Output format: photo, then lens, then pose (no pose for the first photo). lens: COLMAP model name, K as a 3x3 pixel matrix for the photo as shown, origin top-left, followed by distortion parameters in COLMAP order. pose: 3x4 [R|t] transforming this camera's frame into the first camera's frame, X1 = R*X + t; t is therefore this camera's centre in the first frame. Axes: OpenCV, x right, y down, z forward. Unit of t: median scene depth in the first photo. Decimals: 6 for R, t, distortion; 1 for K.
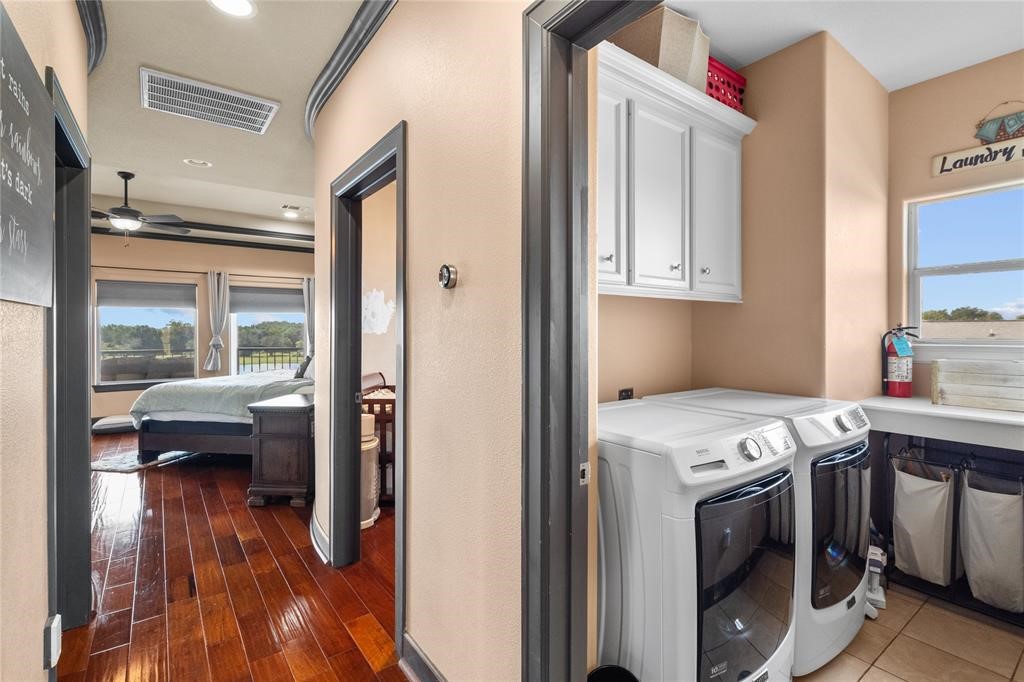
lens RADIAL K [[467.2, 0, 513.2], [0, 467.2, 333.3], [0, 0, 1]] dist [-0.004907, 0.003147]
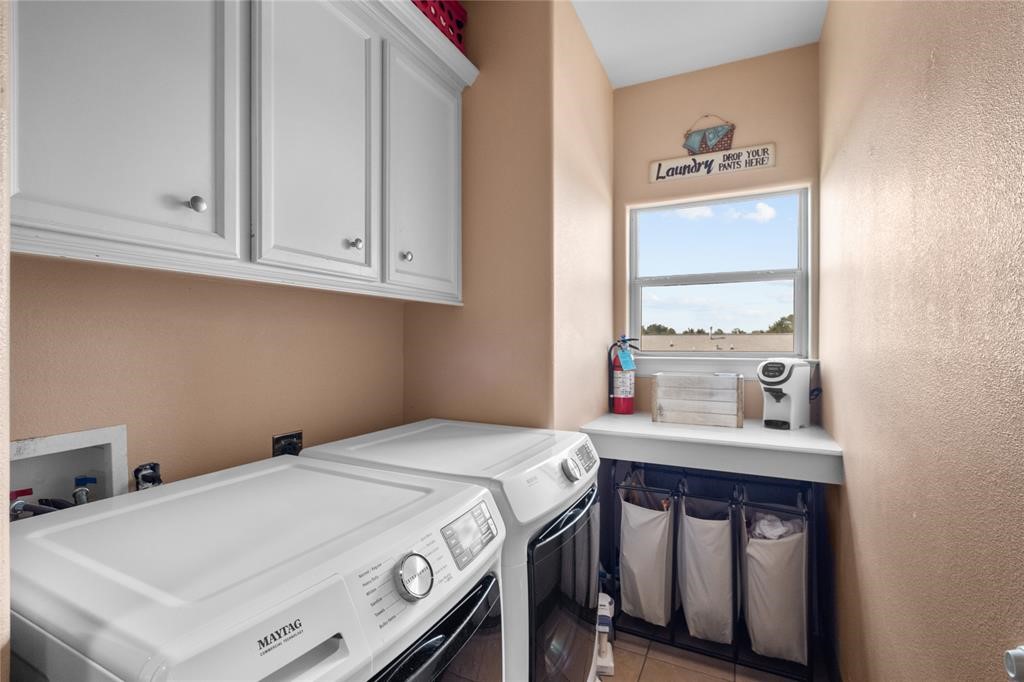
lens RADIAL K [[467.2, 0, 512.5], [0, 467.2, 341.9], [0, 0, 1]] dist [-0.004907, 0.003147]
pose [[0.888954, 0.001804, 0.457993, 0.232822], [0.000411, 0.999989, -0.004737, -0.003437], [-0.457997, 0.004399, 0.888943, 0.311084]]
